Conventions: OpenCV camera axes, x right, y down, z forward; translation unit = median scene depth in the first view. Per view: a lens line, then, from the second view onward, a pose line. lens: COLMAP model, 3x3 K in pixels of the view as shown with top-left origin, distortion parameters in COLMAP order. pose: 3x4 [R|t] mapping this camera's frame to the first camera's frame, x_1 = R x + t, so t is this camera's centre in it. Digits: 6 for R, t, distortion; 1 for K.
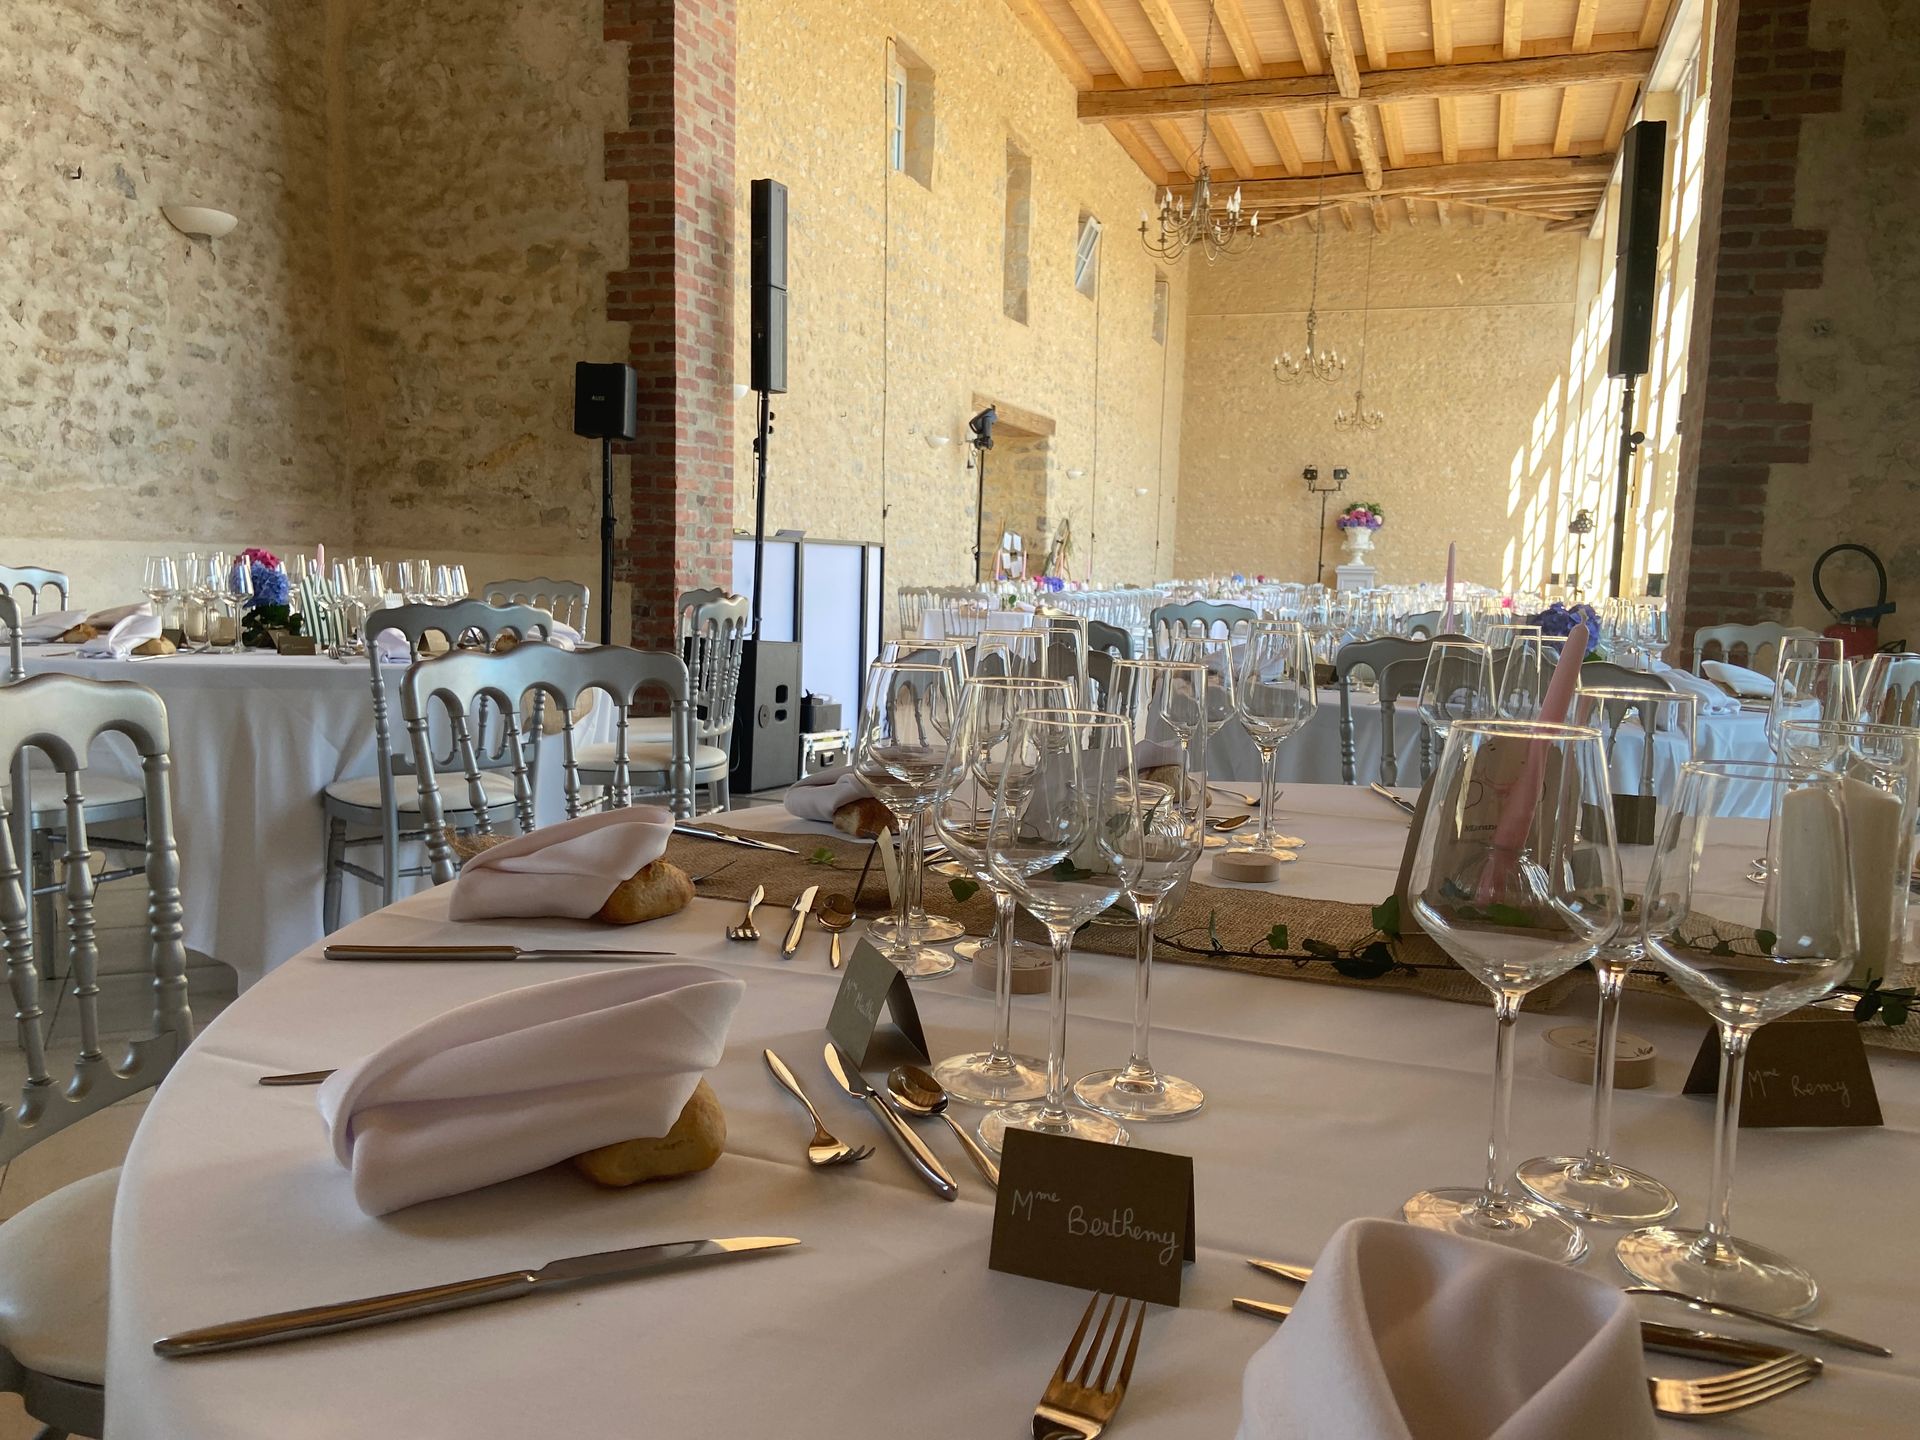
lens RADIAL K [[1383.1, 0, 960.9], [0, 1383.1, 722.9], [0, 0, 1]] dist [0.006691, -0.014829]
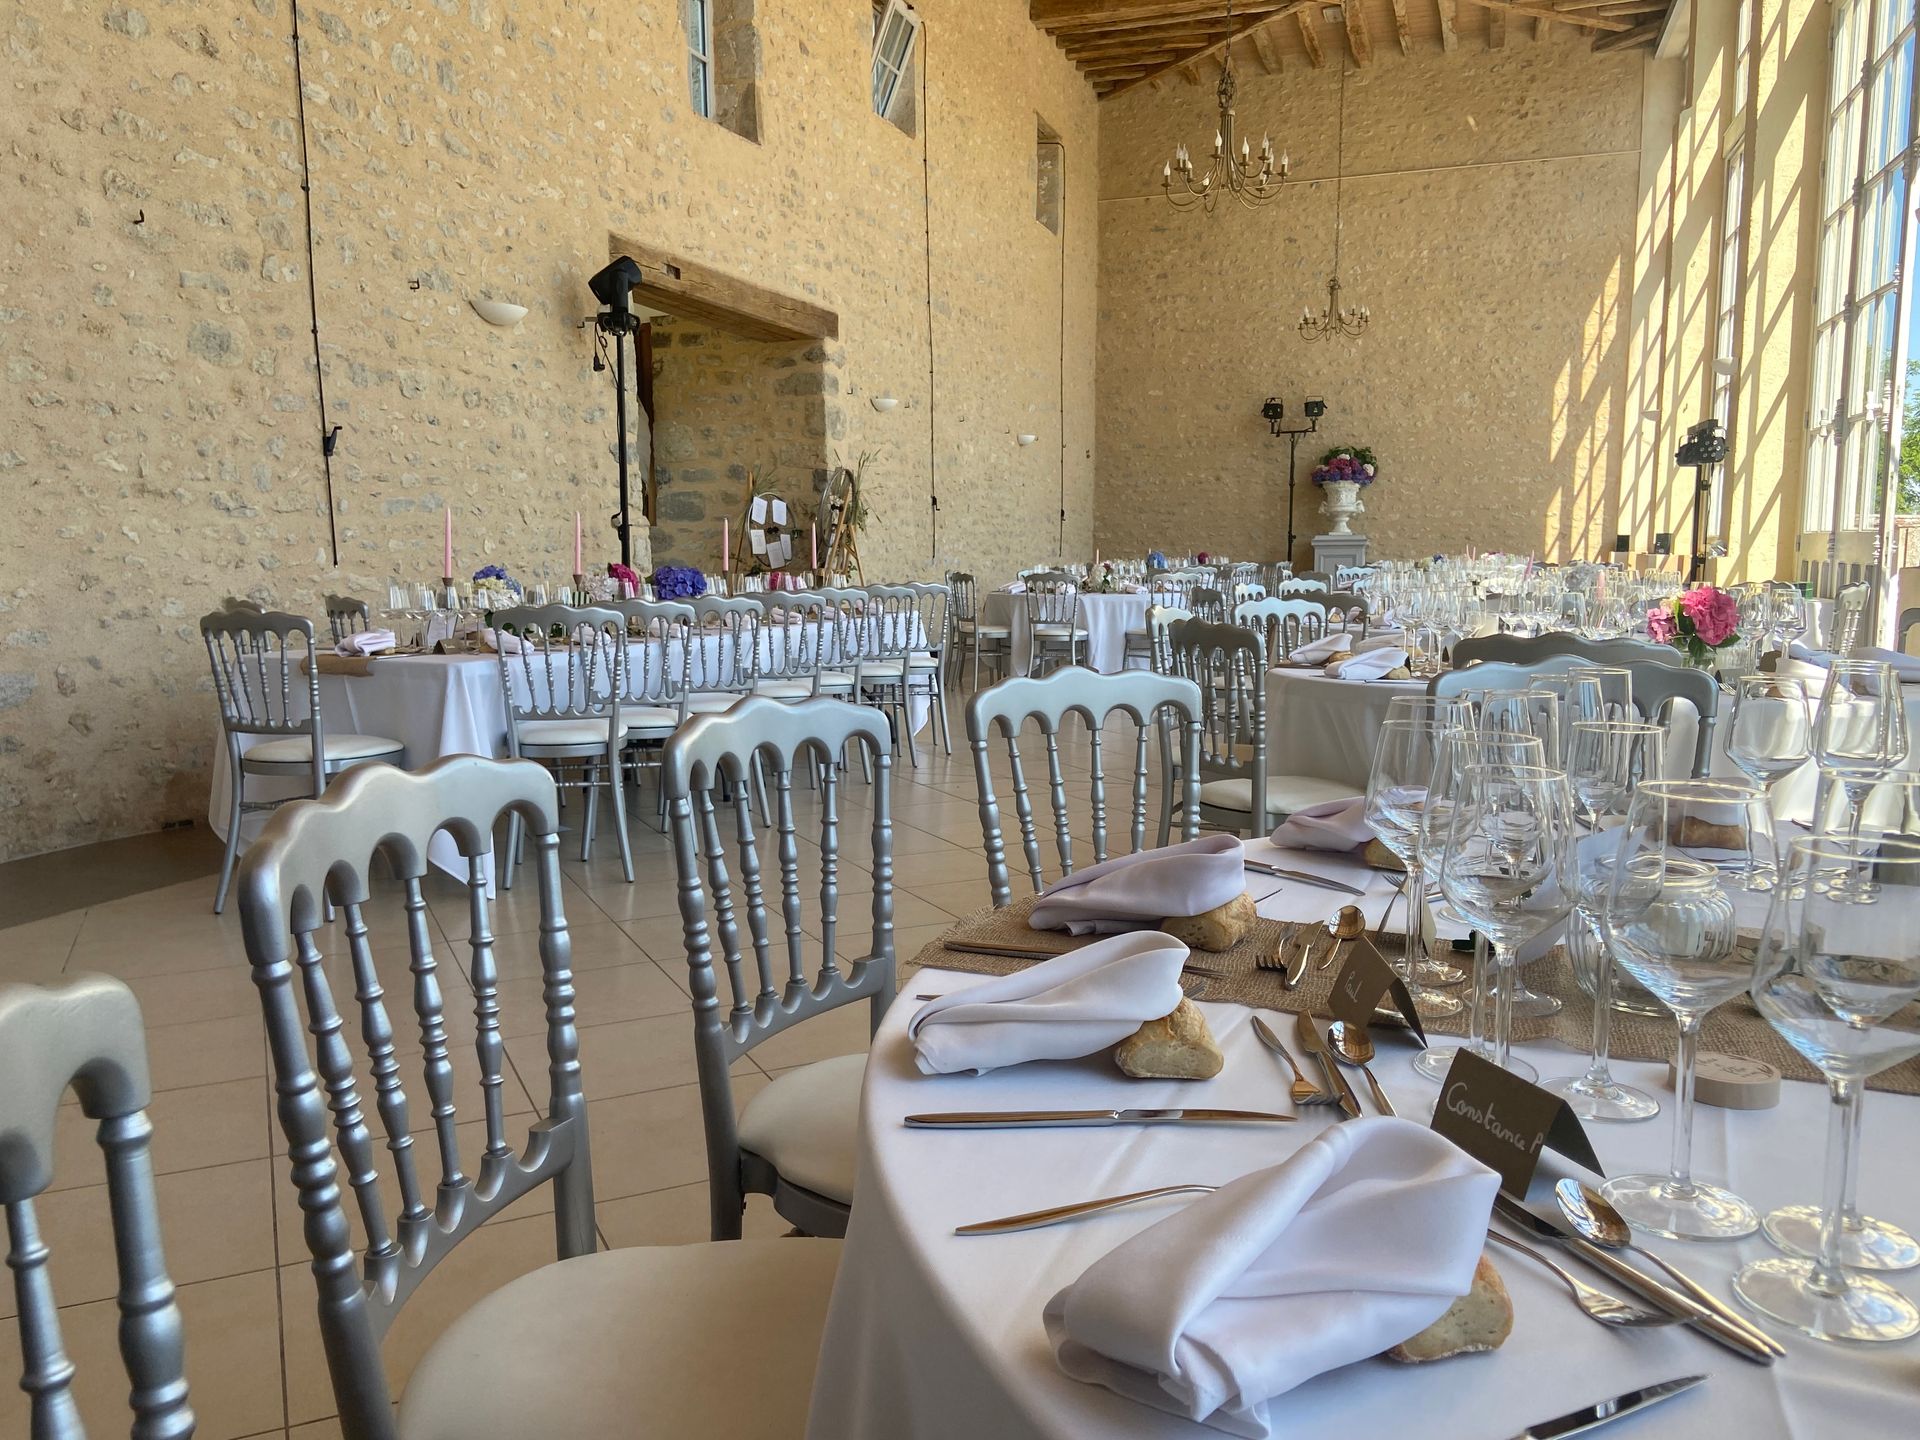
lens RADIAL K [[1383.1, 0, 960.0], [0, 1383.1, 722.3], [0, 0, 1]] dist [0.006691, -0.014829]
pose [[0.999417, -0.033258, -0.007743, 0.094226], [0.033294, 0.999435, 0.004519, -0.027843], [0.007588, -0.004775, 0.999960, 0.291431]]
